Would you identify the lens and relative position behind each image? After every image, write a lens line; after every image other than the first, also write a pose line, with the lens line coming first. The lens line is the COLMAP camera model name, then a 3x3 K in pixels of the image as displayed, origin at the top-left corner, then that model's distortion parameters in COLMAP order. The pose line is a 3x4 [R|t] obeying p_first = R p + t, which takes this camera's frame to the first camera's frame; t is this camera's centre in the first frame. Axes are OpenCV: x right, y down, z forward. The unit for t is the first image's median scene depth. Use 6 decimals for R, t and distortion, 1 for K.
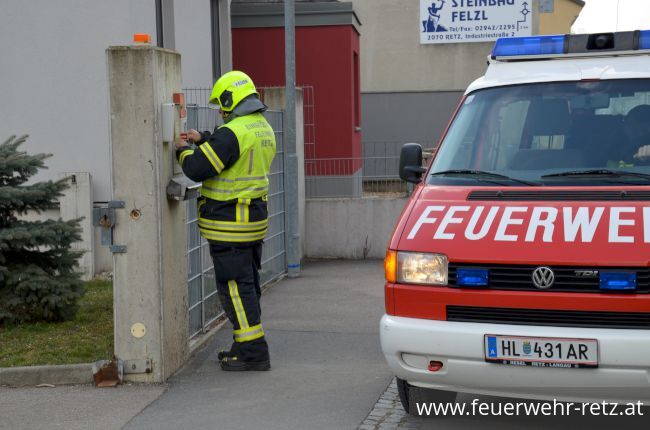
lens RADIAL K [[1474.3, 0, 325.1], [0, 1474.3, 219.5], [0, 0, 1]] dist [0.443065, 0.000000]
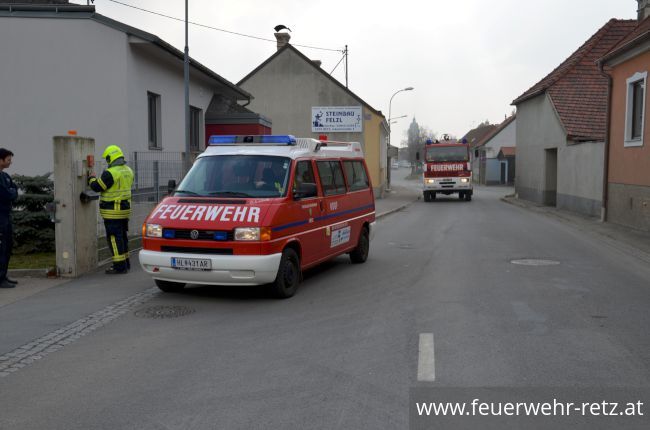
lens RADIAL K [[720.0, 0, 324.9], [0, 720.0, 210.4], [0, 0, 1]] dist [0.028411, 0.000000]
pose [[0.999769, 0.019668, 0.008640, 0.278743], [-0.019625, 0.999795, -0.005033, 0.000633], [-0.008738, 0.004862, 0.999950, -0.160008]]
